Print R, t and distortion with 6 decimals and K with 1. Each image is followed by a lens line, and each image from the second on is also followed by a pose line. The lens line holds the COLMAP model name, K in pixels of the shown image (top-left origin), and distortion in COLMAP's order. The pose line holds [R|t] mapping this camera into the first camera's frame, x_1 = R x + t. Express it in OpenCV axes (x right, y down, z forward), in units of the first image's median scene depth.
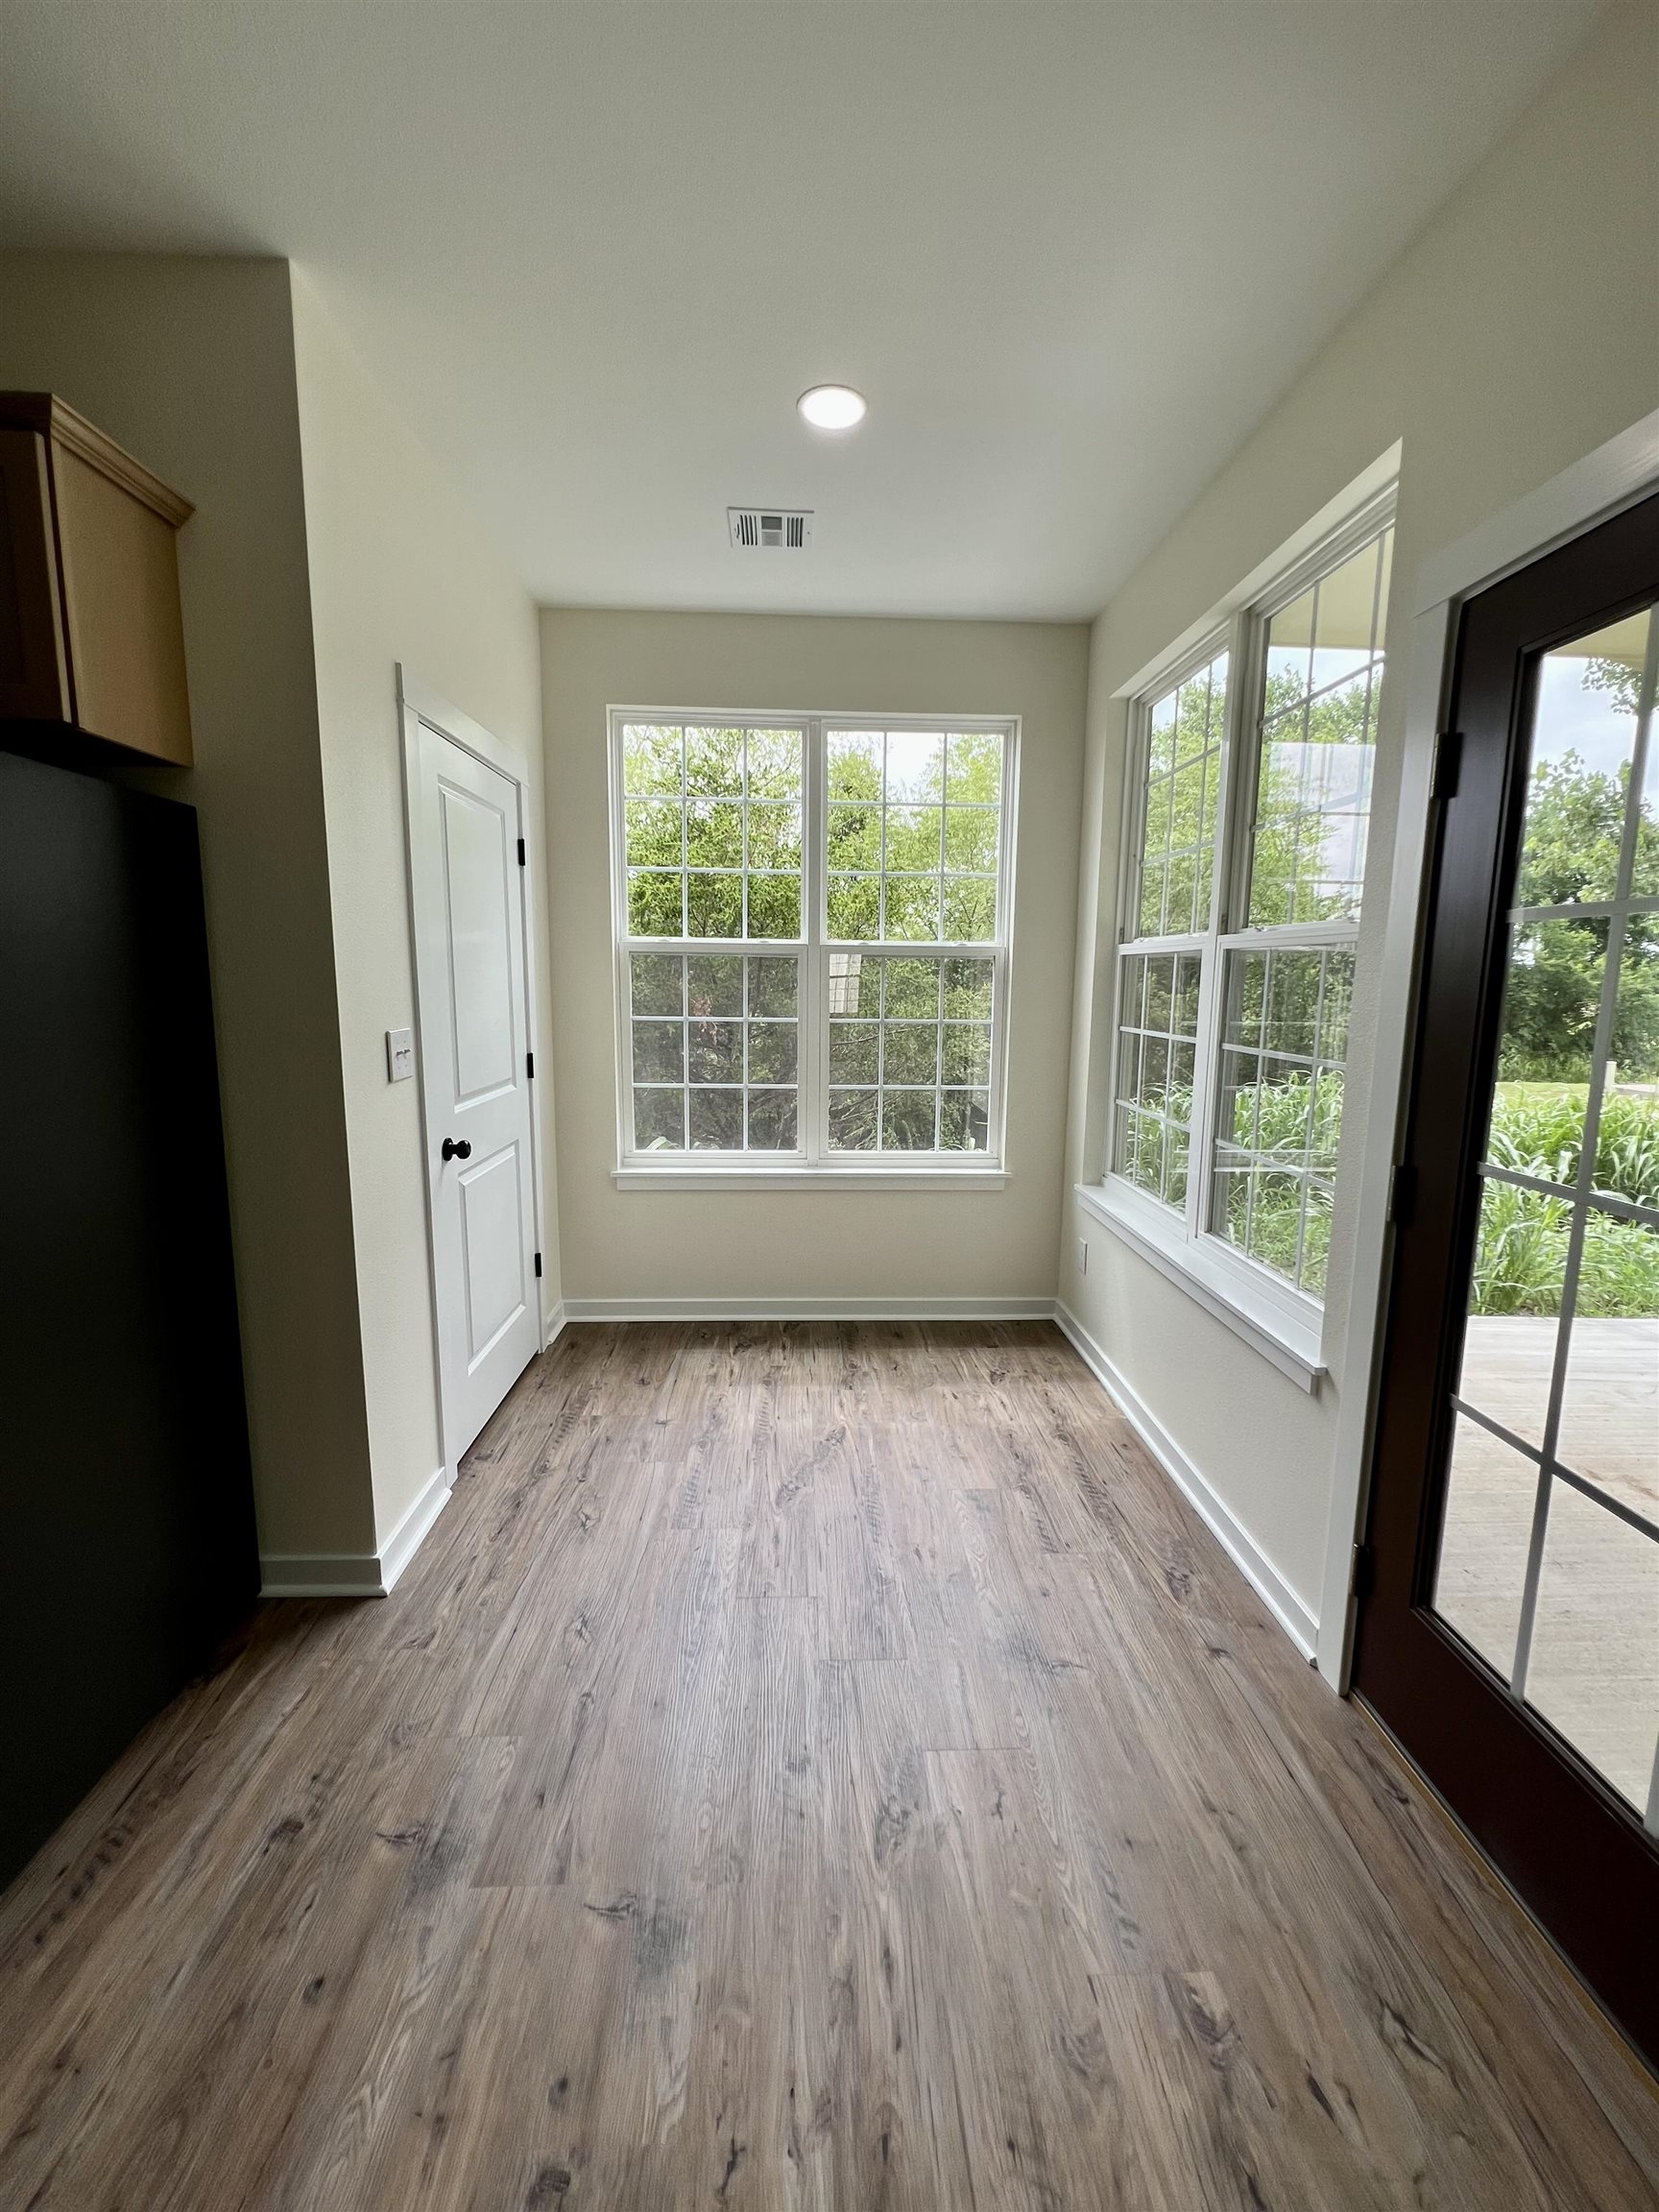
lens RADIAL K [[884.2, 0, 838.2], [0, 884.2, 1098.5], [0, 0, 1]] dist [-0.002340, 0.000259]
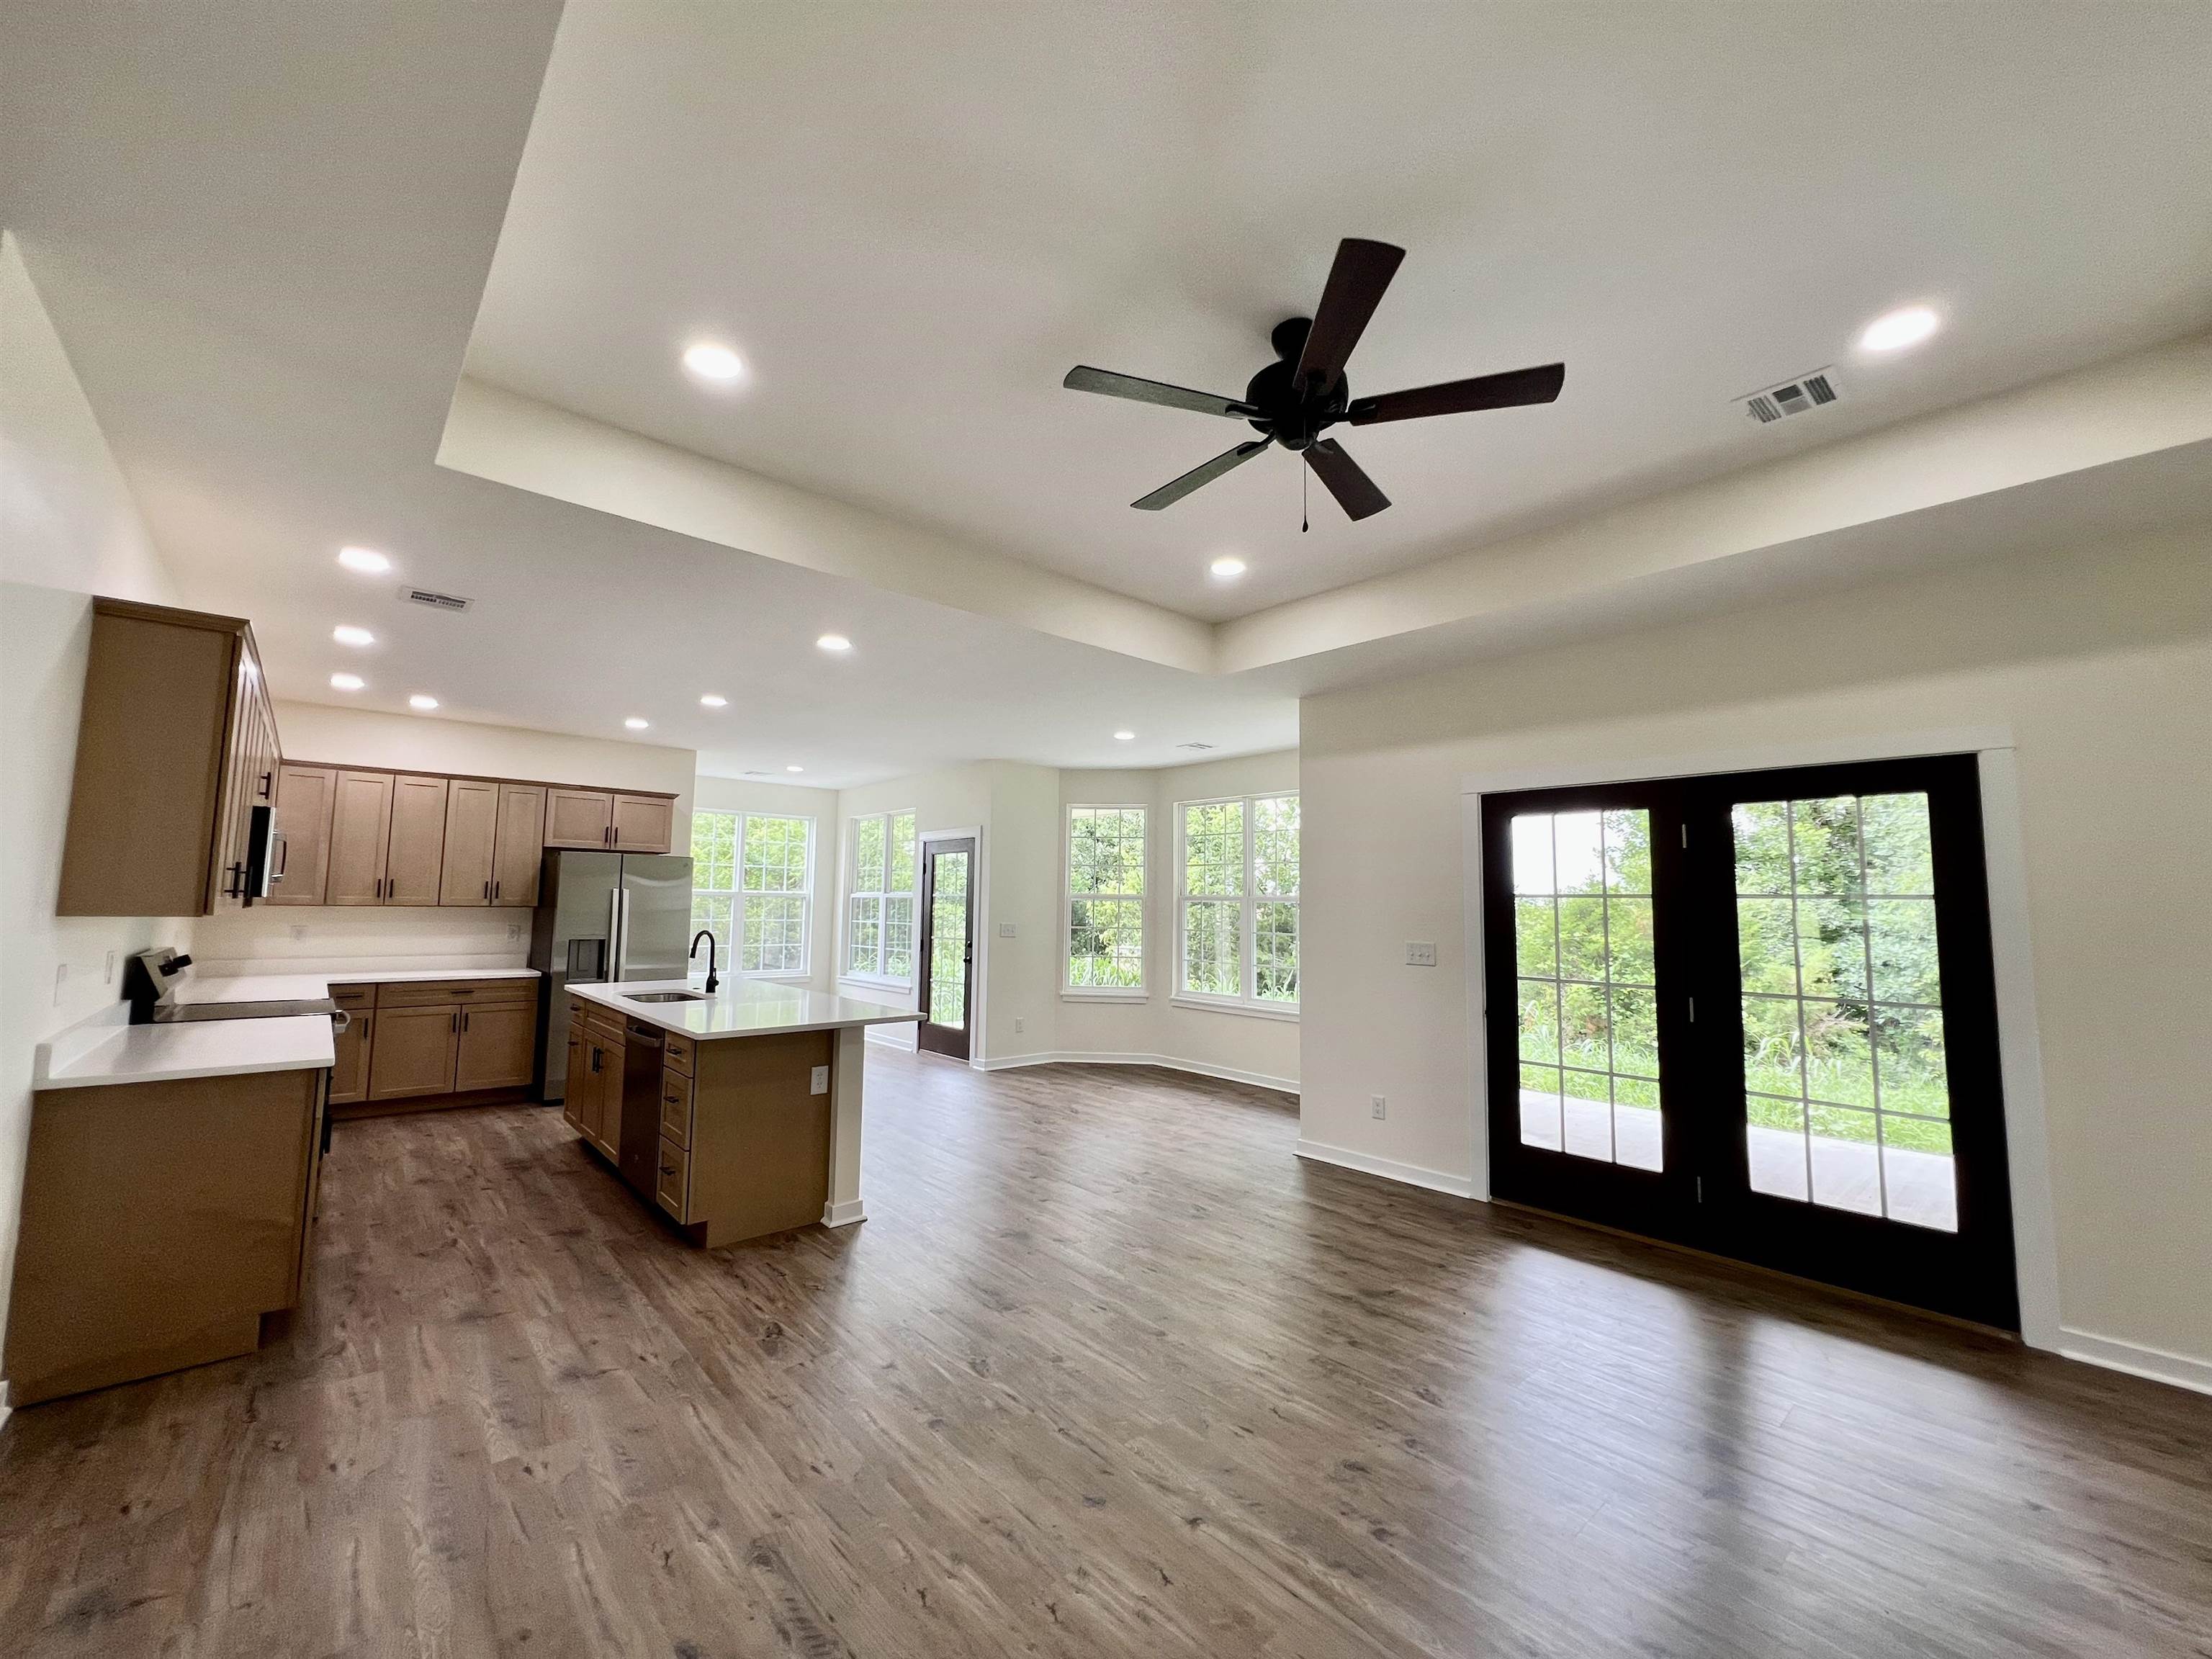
lens RADIAL K [[884.2, 0, 1101.1], [0, 884.2, 822.2], [0, 0, 1]] dist [-0.002340, 0.000259]
pose [[0.776262, 0.058330, 0.627707, -1.519882], [0.085468, 0.976779, -0.196462, 0.416751], [-0.624590, 0.206155, 0.753251, -3.055392]]
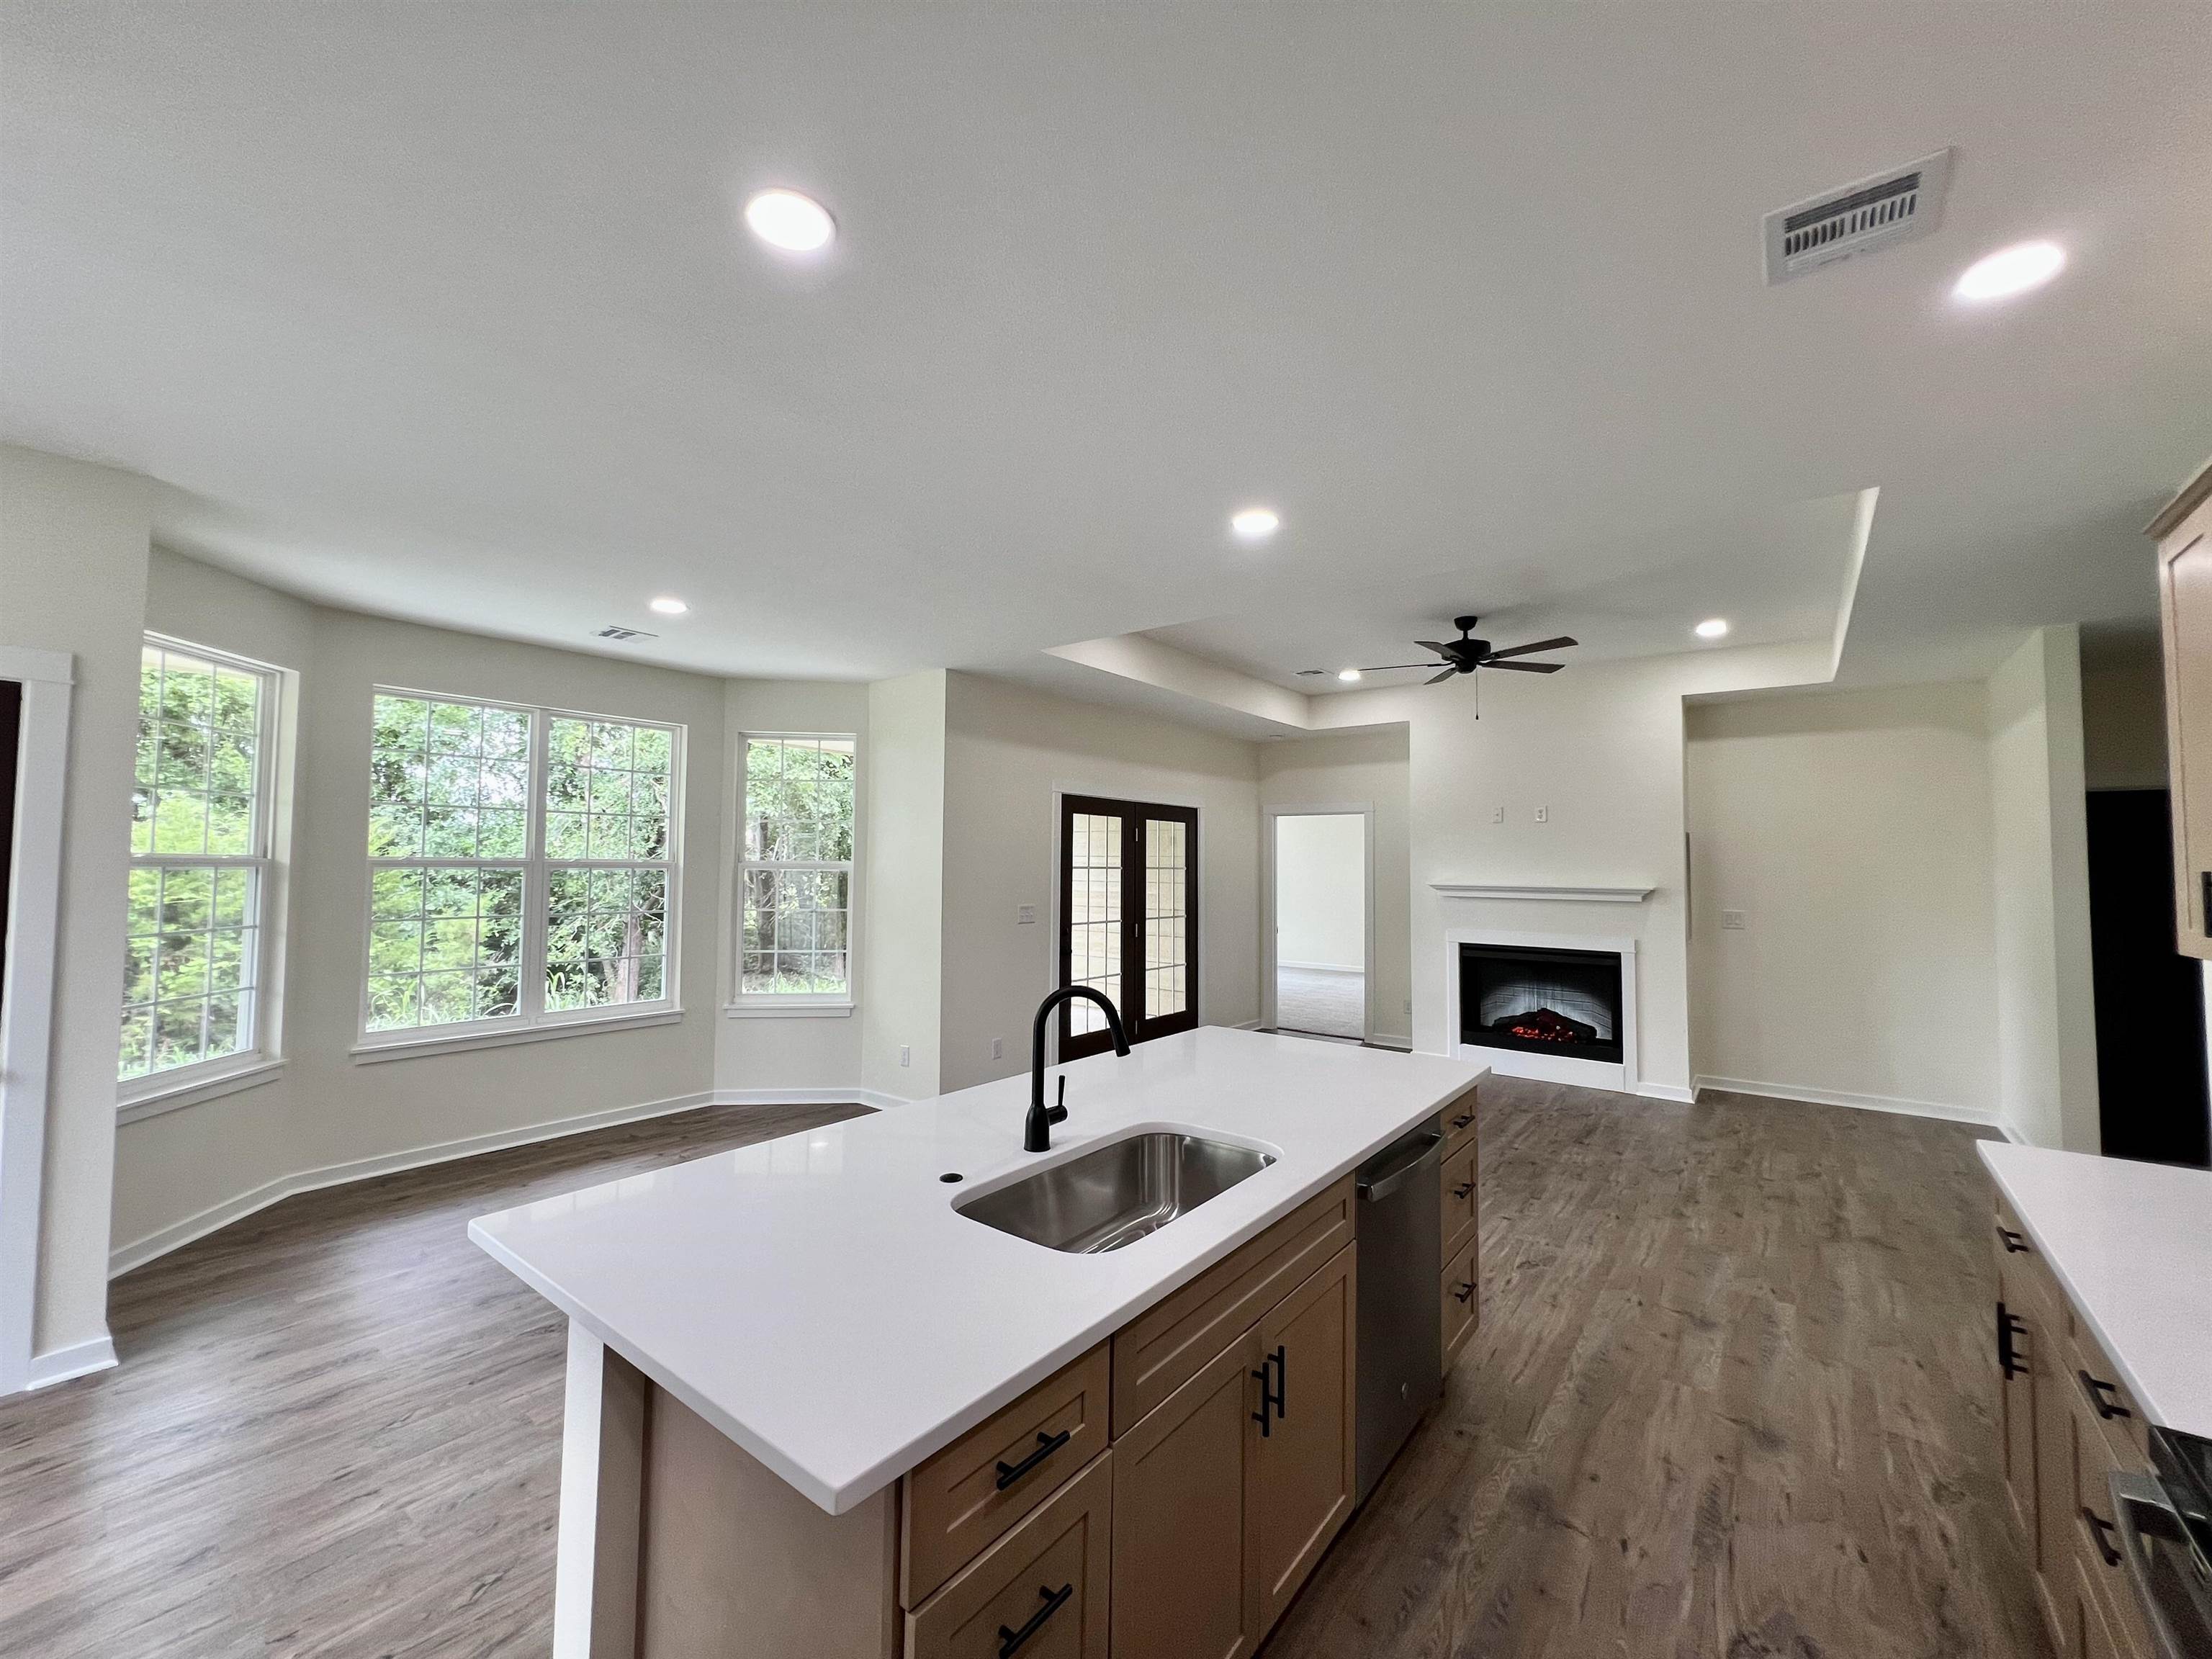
lens RADIAL K [[884.2, 0, 1101.1], [0, 884.2, 822.2], [0, 0, 1]] dist [-0.002340, 0.000259]
pose [[-0.760038, 0.013558, 0.649737, -1.462420], [0.075728, 0.994819, 0.067824, -0.111306], [-0.645451, 0.100752, -0.757127, 0.262275]]
